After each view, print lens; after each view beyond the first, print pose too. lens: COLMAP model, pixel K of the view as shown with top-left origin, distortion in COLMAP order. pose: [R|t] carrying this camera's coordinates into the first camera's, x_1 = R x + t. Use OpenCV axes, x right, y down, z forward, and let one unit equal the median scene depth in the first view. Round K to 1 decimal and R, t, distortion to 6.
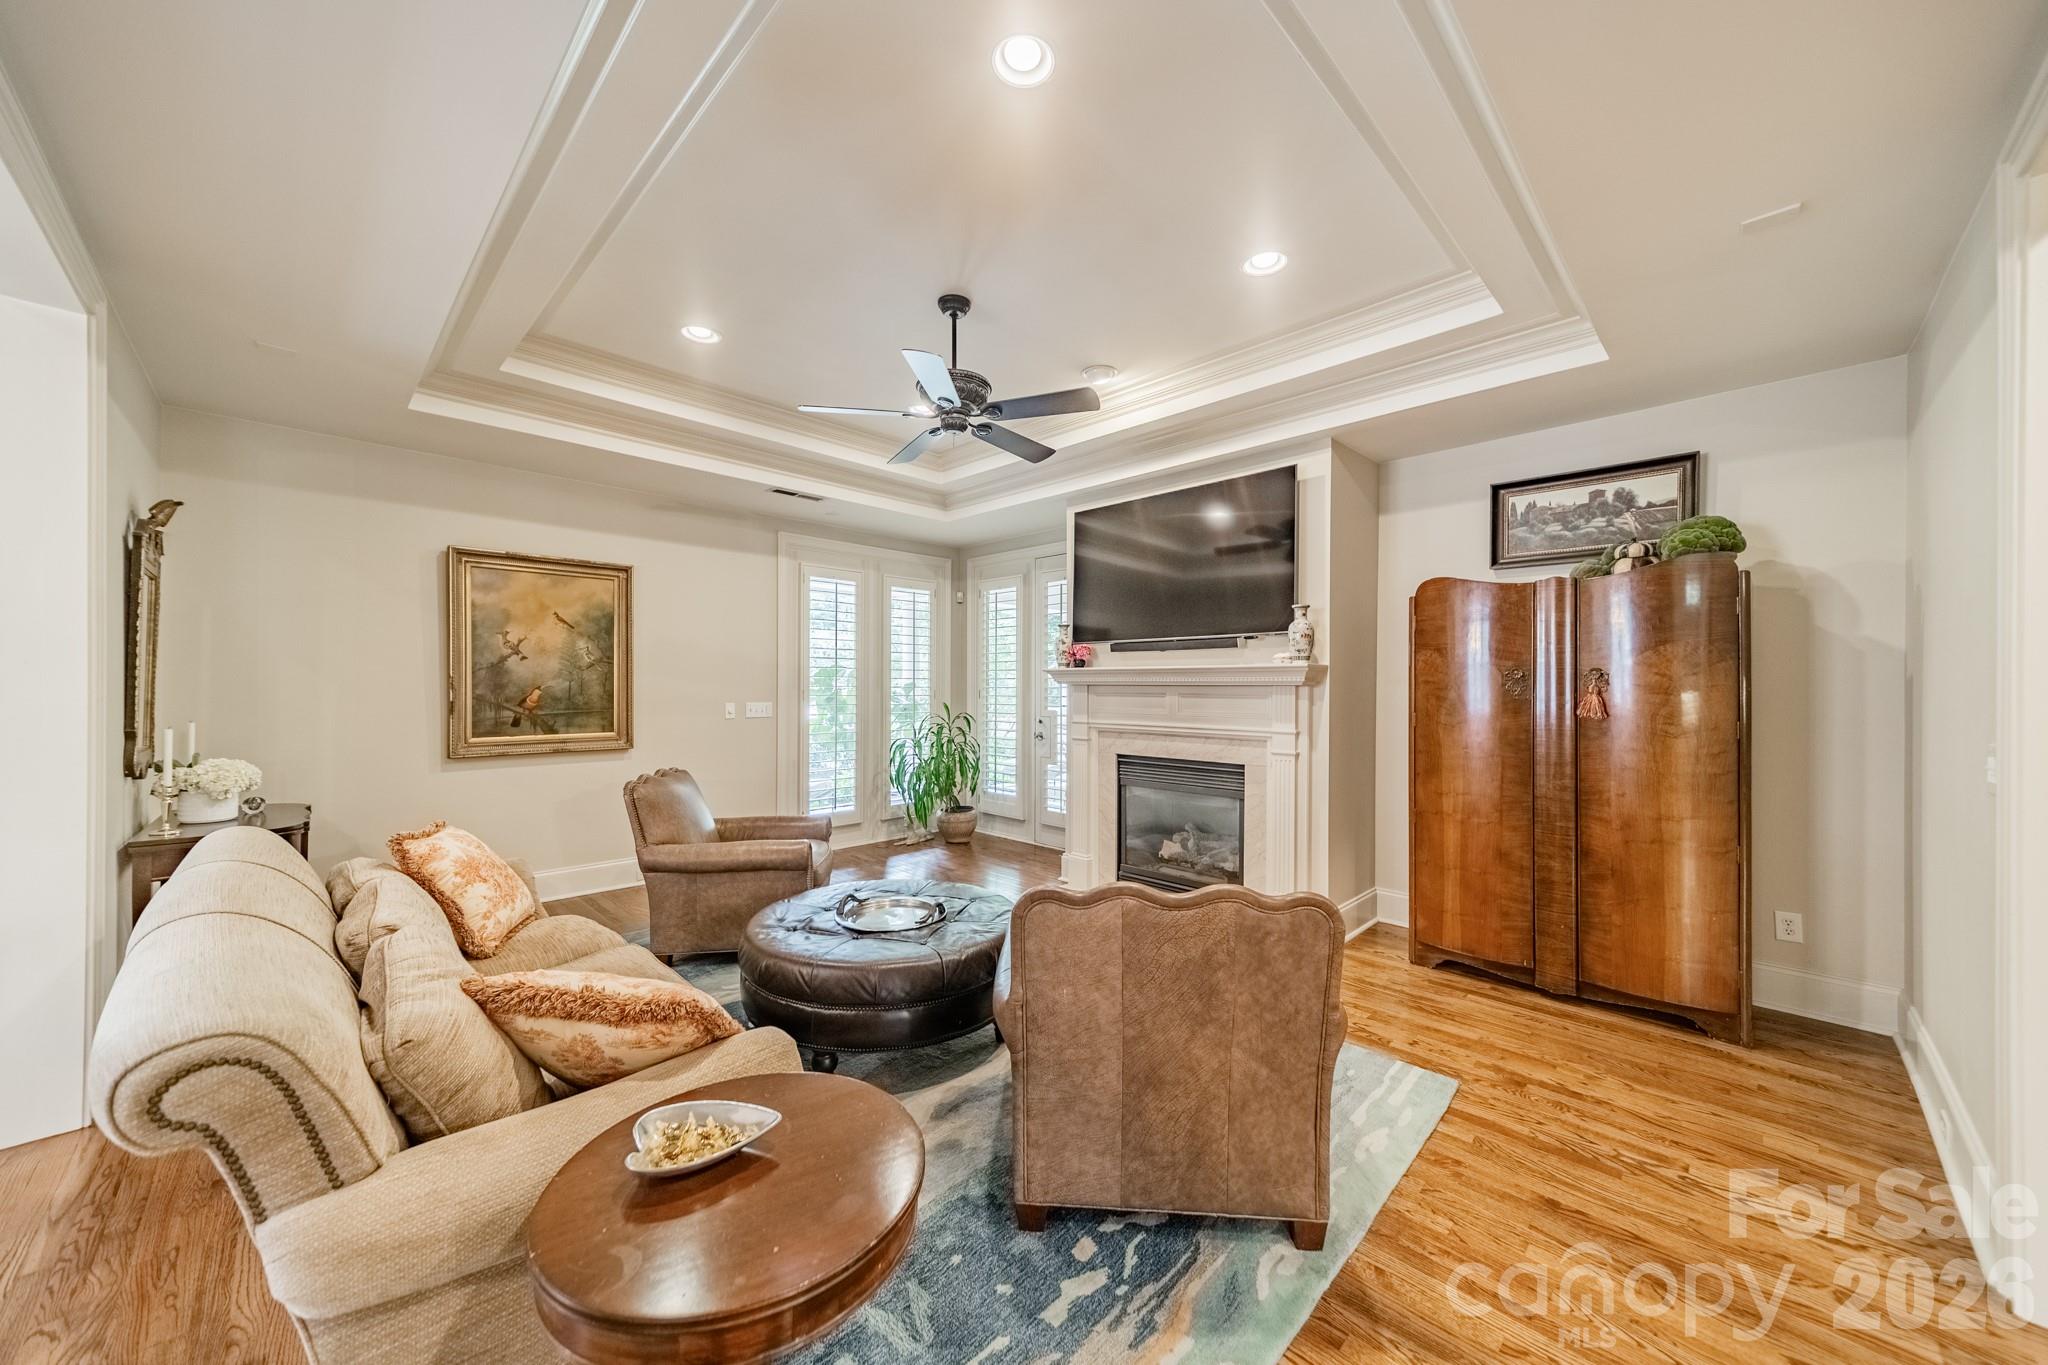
lens RADIAL K [[733.0, 0, 1027.1], [0, 733.0, 681.4], [0, 0, 1]] dist [0.008271, 0.000160]
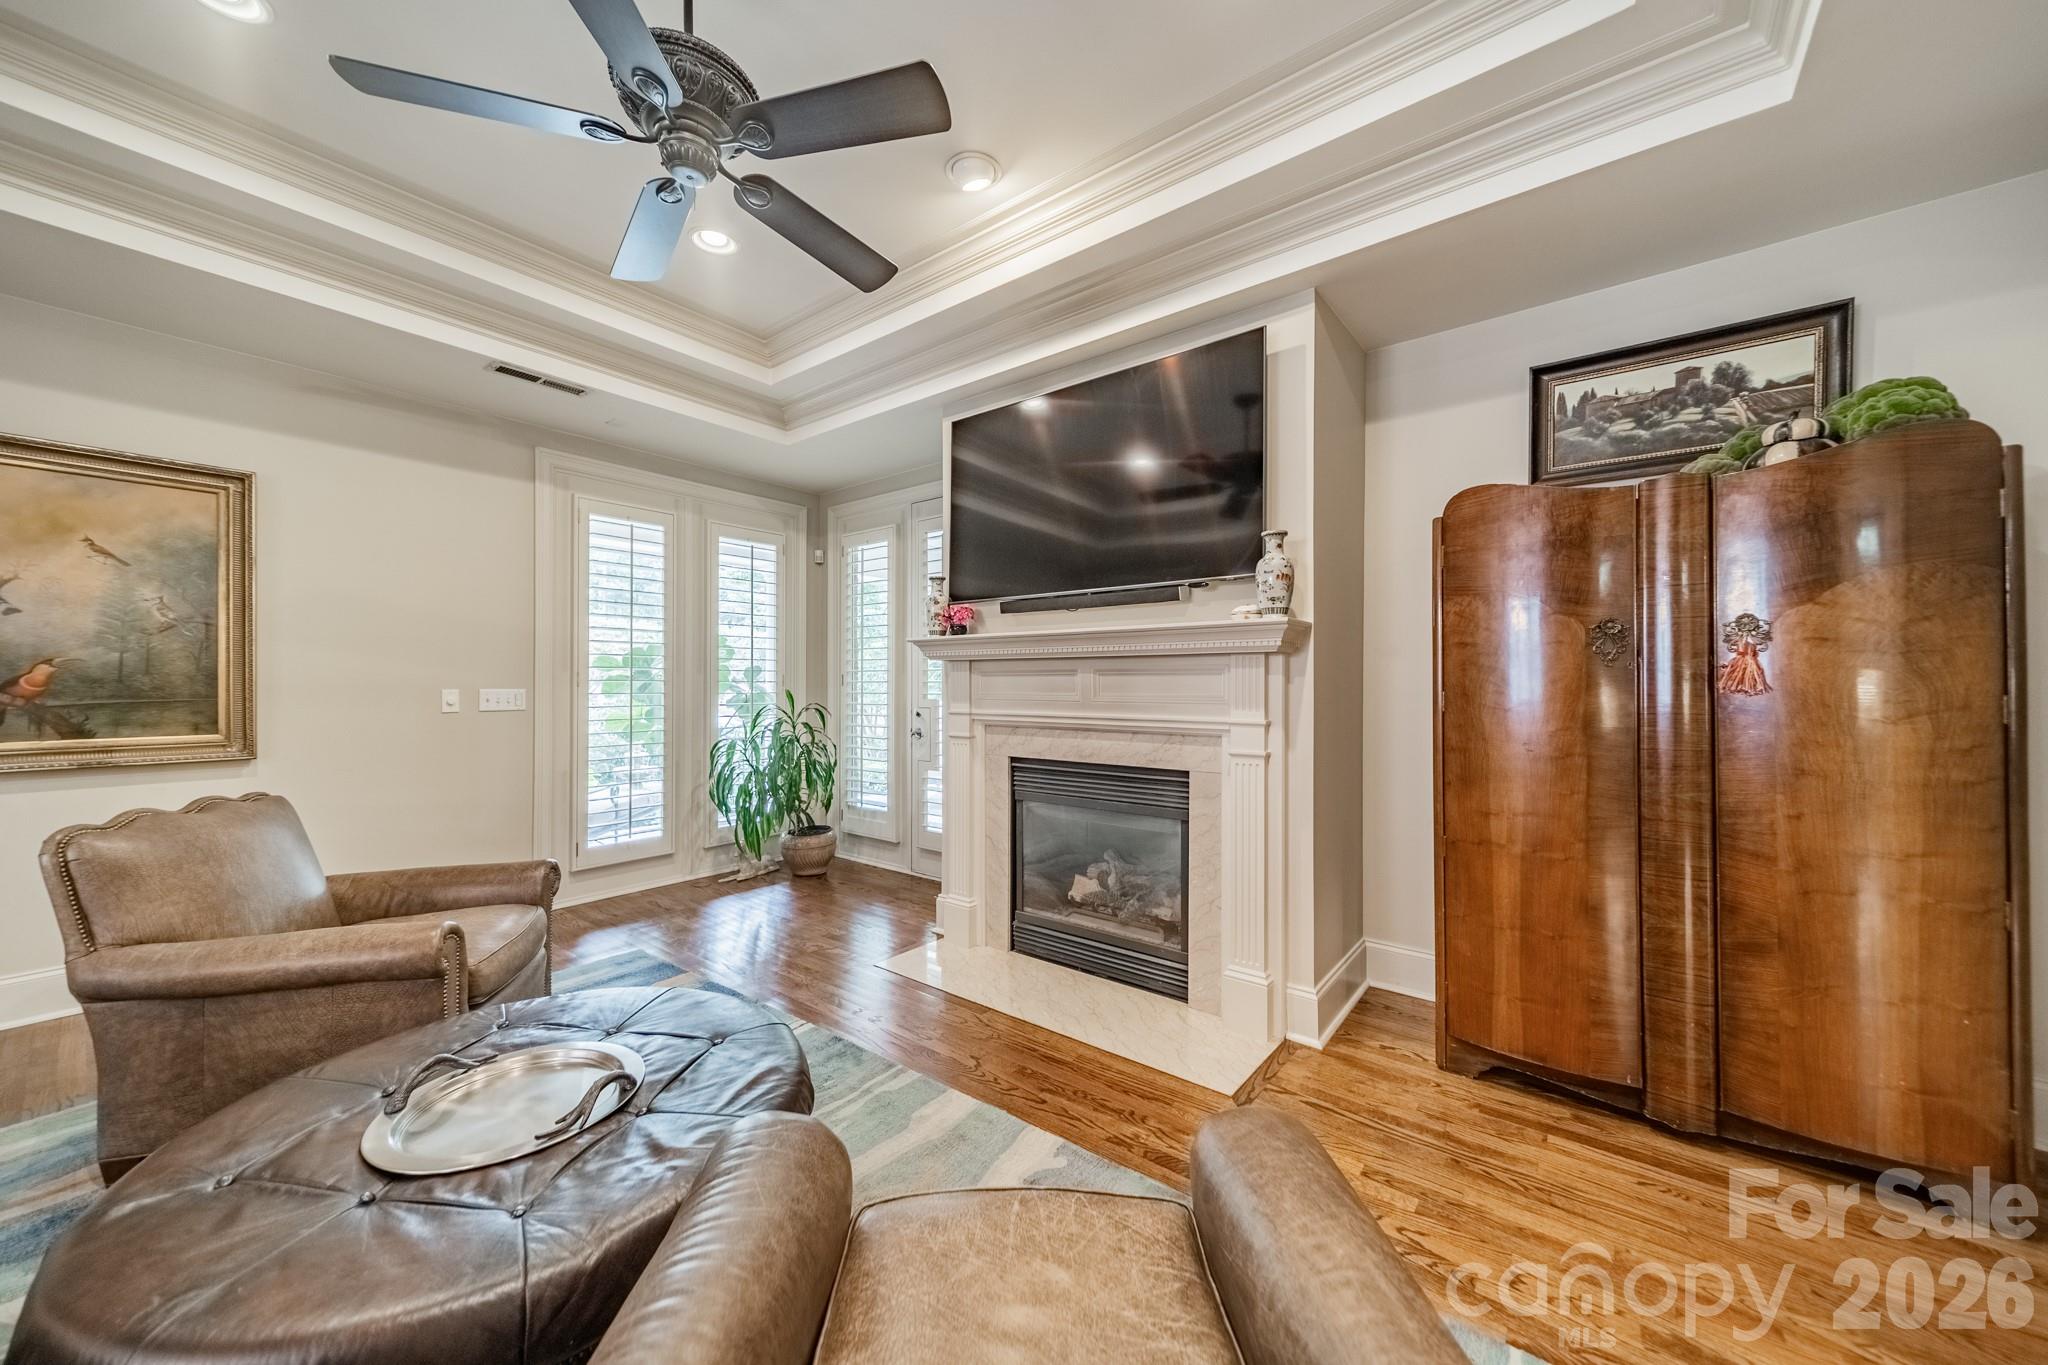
lens RADIAL K [[733.0, 0, 1027.1], [0, 733.0, 681.4], [0, 0, 1]] dist [0.008271, 0.000160]
pose [[0.993761, -0.002757, 0.111497, 0.062709], [0.002402, 0.999992, 0.003322, 0.024353], [-0.111505, -0.003033, 0.993759, 0.302536]]
